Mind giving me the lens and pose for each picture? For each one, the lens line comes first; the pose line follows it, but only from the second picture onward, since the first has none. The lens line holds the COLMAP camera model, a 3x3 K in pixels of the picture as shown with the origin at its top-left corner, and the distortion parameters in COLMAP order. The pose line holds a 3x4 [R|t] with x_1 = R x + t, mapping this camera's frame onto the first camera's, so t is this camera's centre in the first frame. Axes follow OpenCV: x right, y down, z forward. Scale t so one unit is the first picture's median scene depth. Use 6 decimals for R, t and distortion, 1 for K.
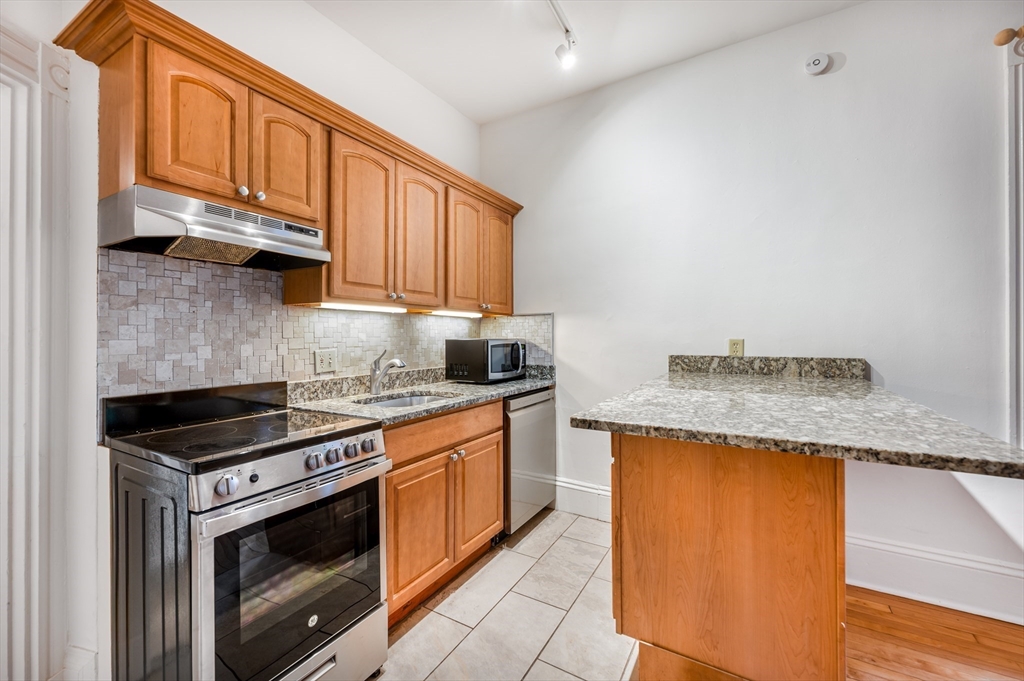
lens RADIAL K [[414.5, 0, 509.7], [0, 414.5, 333.8], [0, 0, 1]] dist [-0.002726, 0.000854]
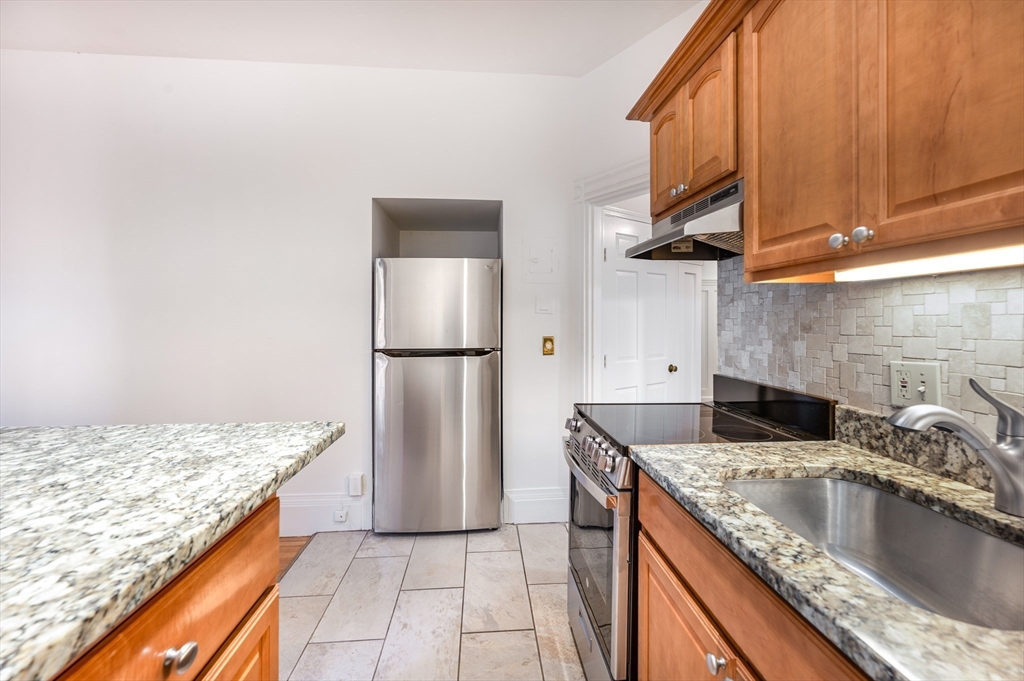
lens RADIAL K [[414.5, 0, 507.9], [0, 414.5, 323.3], [0, 0, 1]] dist [-0.002726, 0.000854]
pose [[-0.822119, 0.005114, -0.569293, 0.231038], [0.003929, 0.999987, 0.003309, -0.010940], [0.569302, 0.000484, -0.822128, 1.197286]]
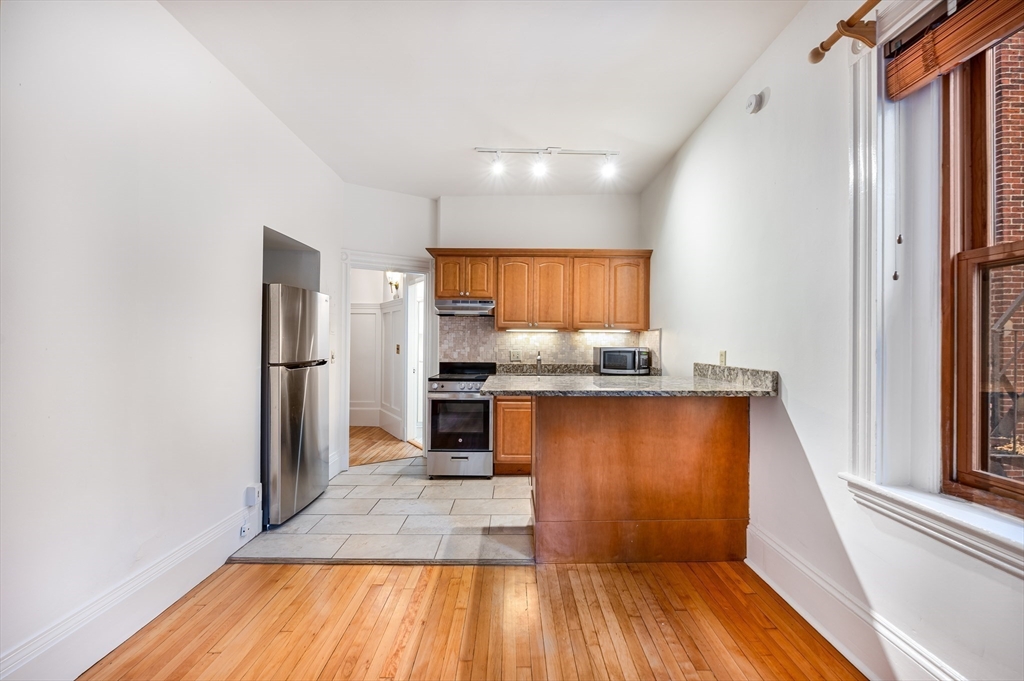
lens RADIAL K [[414.5, 0, 514.7], [0, 414.5, 341.8], [0, 0, 1]] dist [-0.002726, 0.000854]
pose [[0.512200, 0.008217, -0.858827, 1.509855], [-0.006379, 0.999963, 0.005763, -0.019946], [0.858842, 0.002526, 0.512234, -0.125714]]
